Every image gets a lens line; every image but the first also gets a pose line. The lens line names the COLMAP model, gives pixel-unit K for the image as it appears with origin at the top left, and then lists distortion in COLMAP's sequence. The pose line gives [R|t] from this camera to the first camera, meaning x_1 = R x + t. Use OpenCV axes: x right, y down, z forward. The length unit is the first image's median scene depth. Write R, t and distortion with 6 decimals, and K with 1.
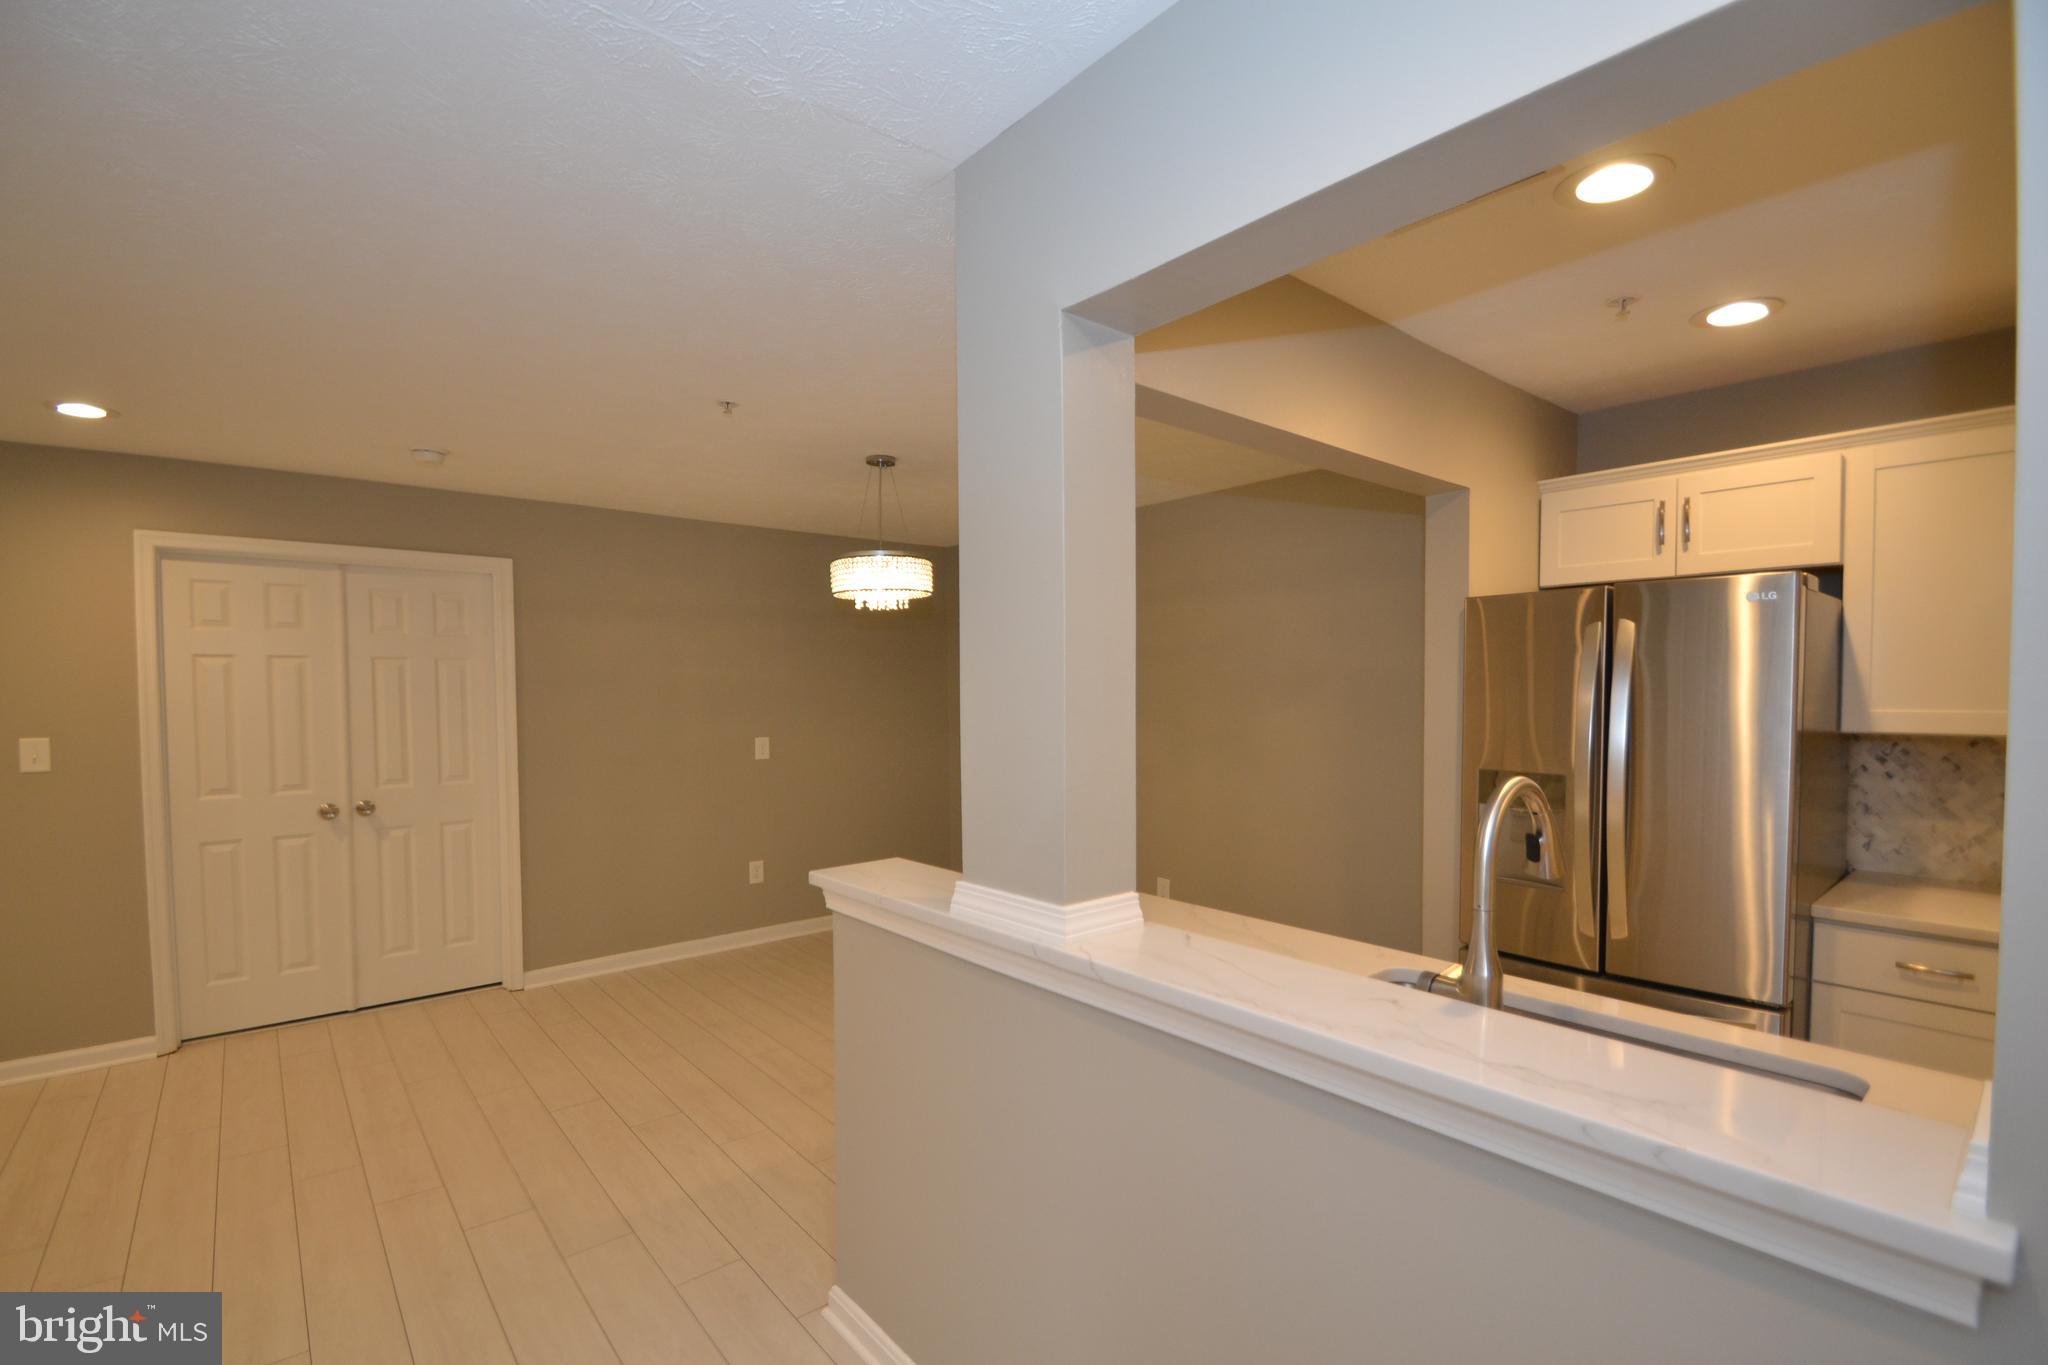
lens RADIAL K [[927.6, 0, 1037.9], [0, 927.6, 699.0], [0, 0, 1]] dist [-0.004836, -0.009102]
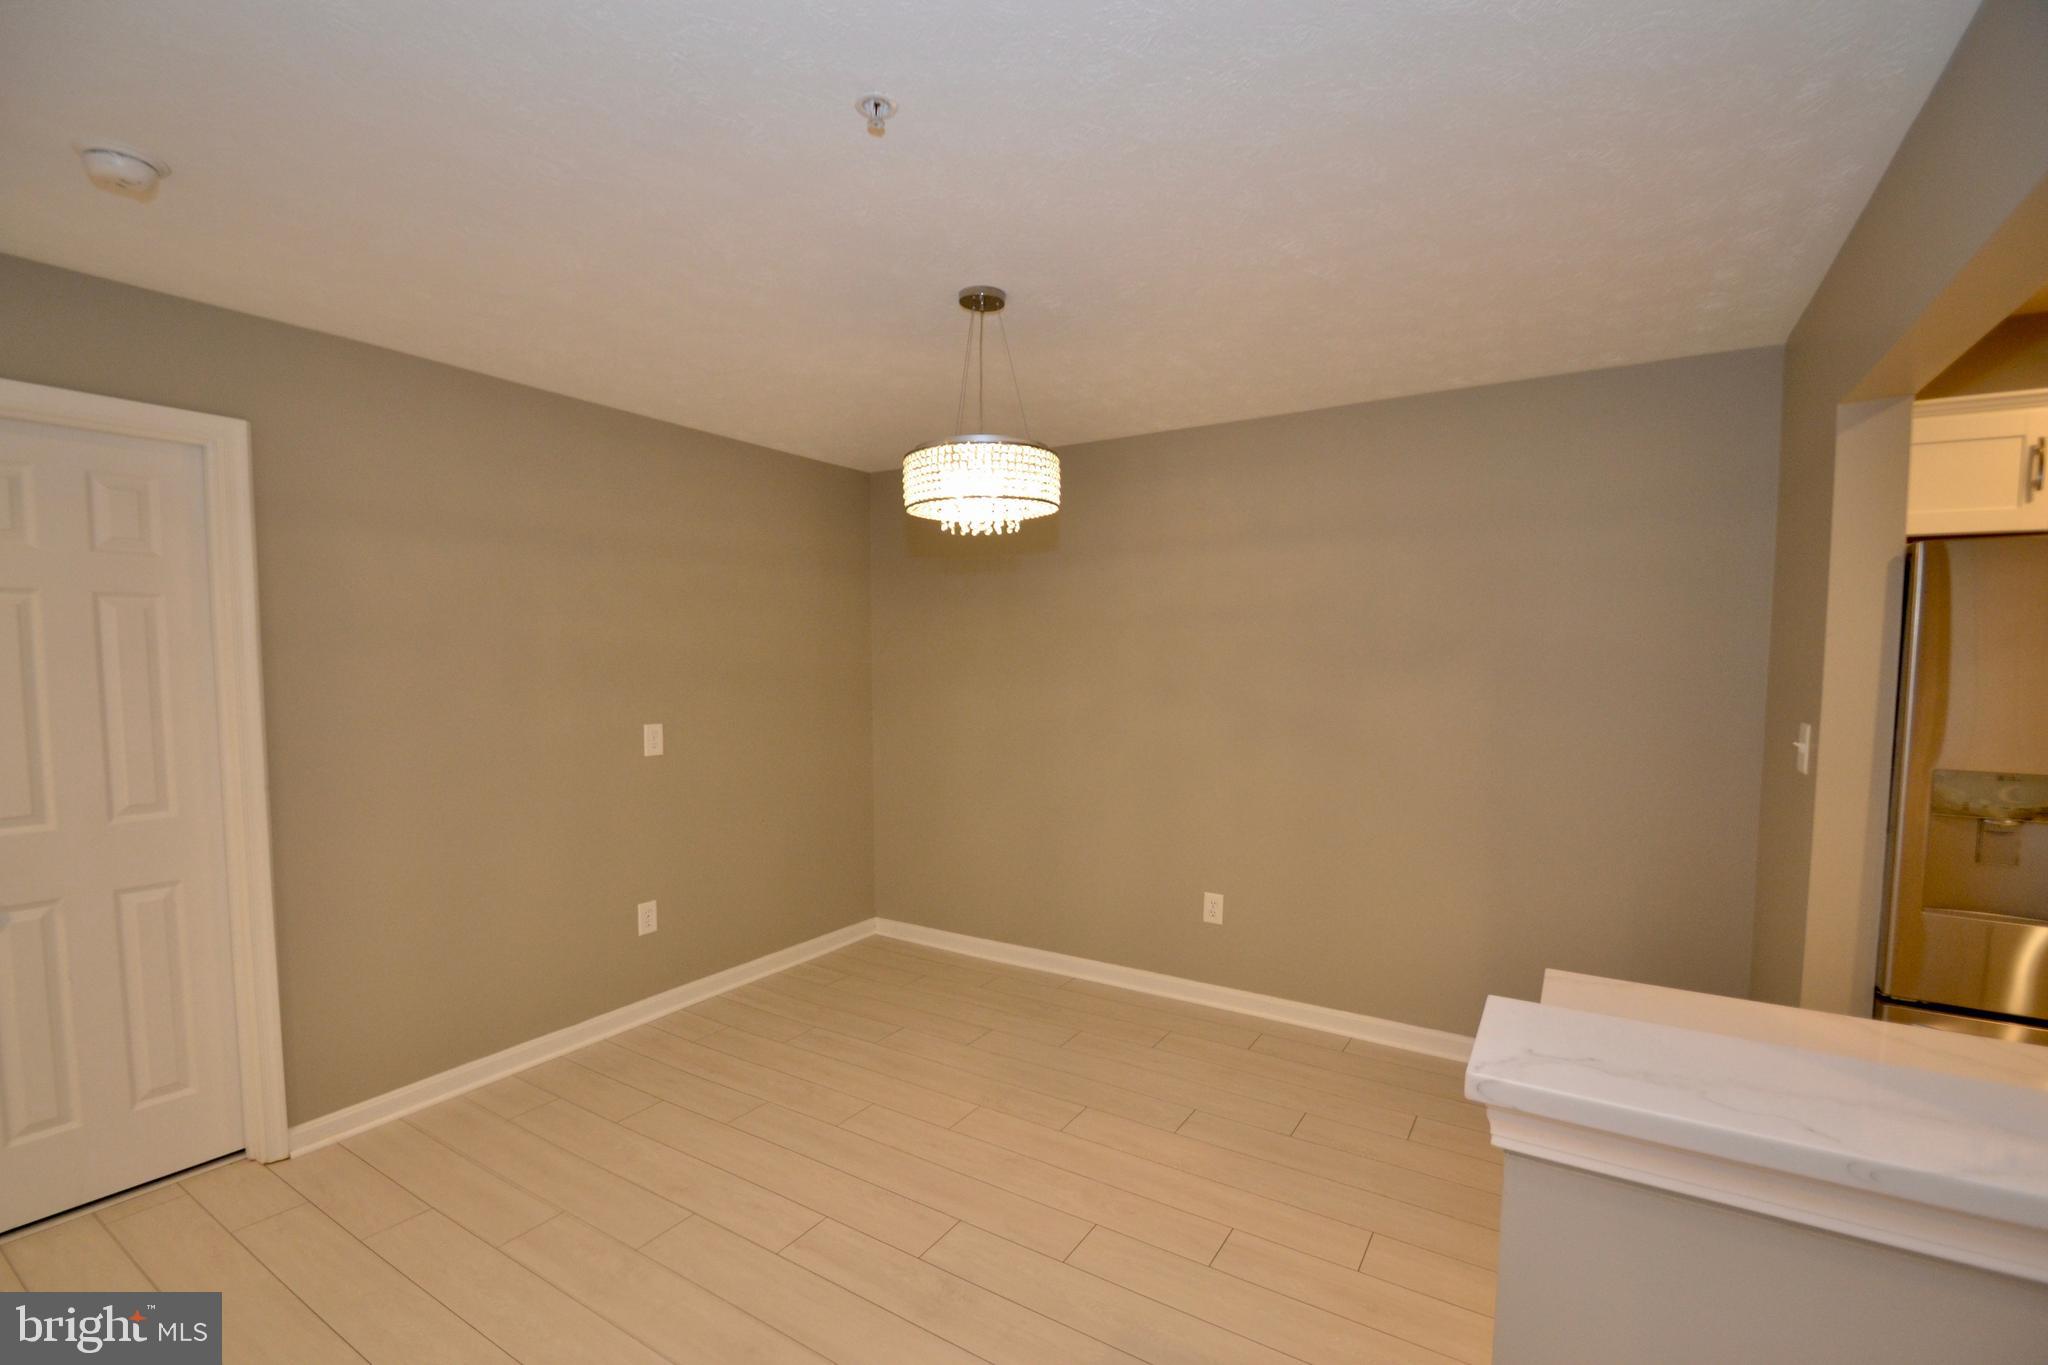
lens RADIAL K [[927.6, 0, 1052.9], [0, 927.6, 702.8], [0, 0, 1]] dist [-0.004836, -0.009102]
pose [[0.954749, -0.005860, 0.297356, -0.268883], [-0.004992, 0.999349, 0.035722, -0.000895], [-0.297372, -0.035590, 0.954098, 0.311595]]
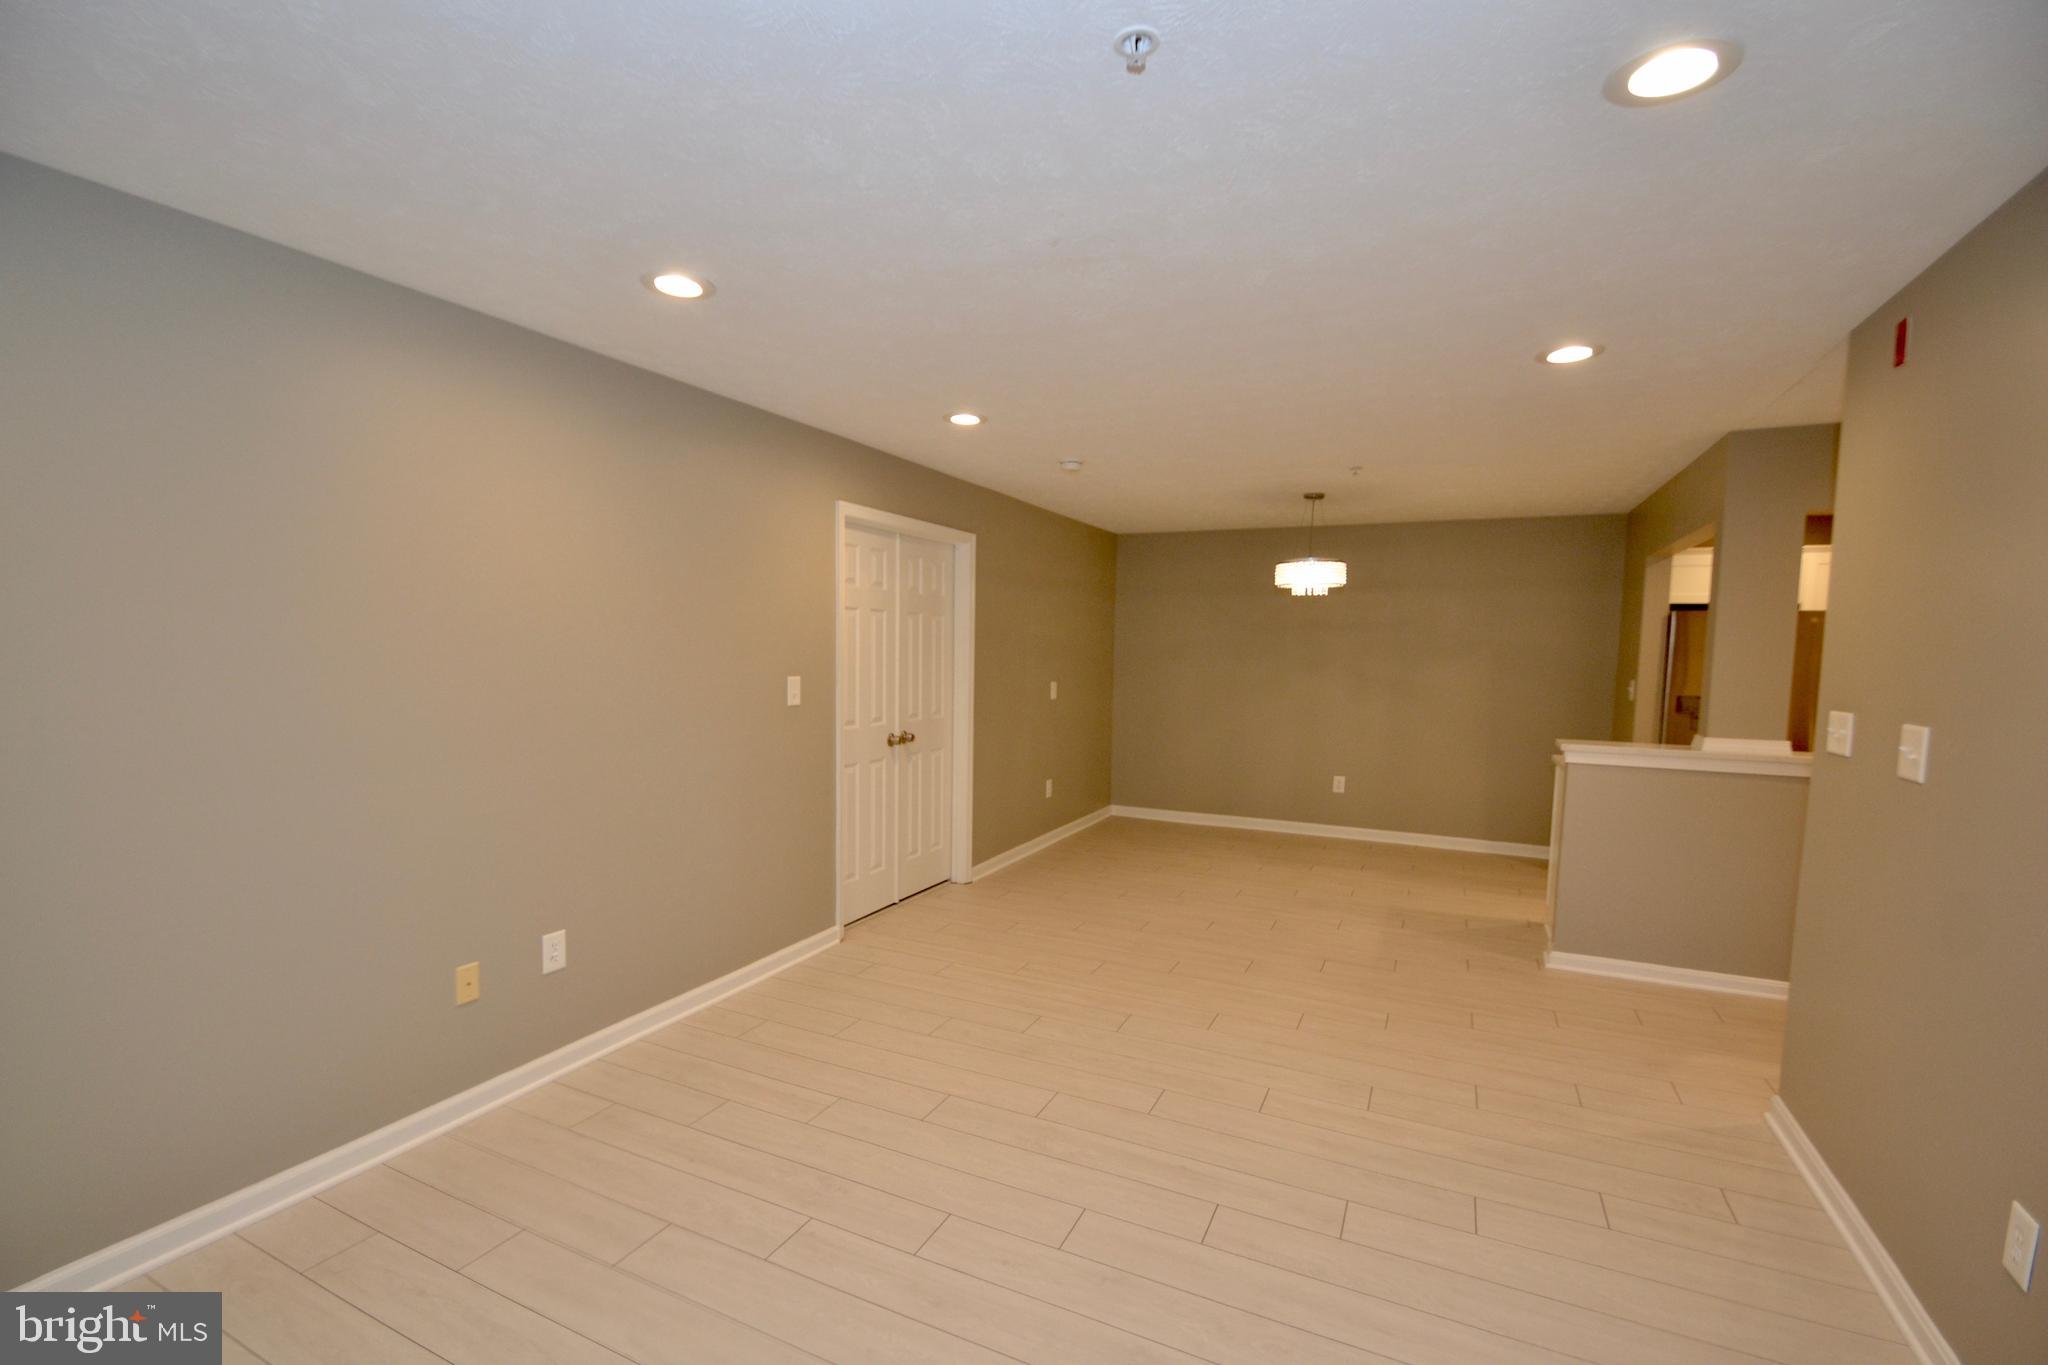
lens RADIAL K [[927.6, 0, 1063.8], [0, 927.6, 697.3], [0, 0, 1]] dist [-0.004836, -0.009102]
pose [[0.911383, -0.004179, 0.411538, -0.989264], [-0.015004, 0.998946, 0.043373, 0.009431], [-0.411286, -0.045704, 0.910360, -0.188001]]
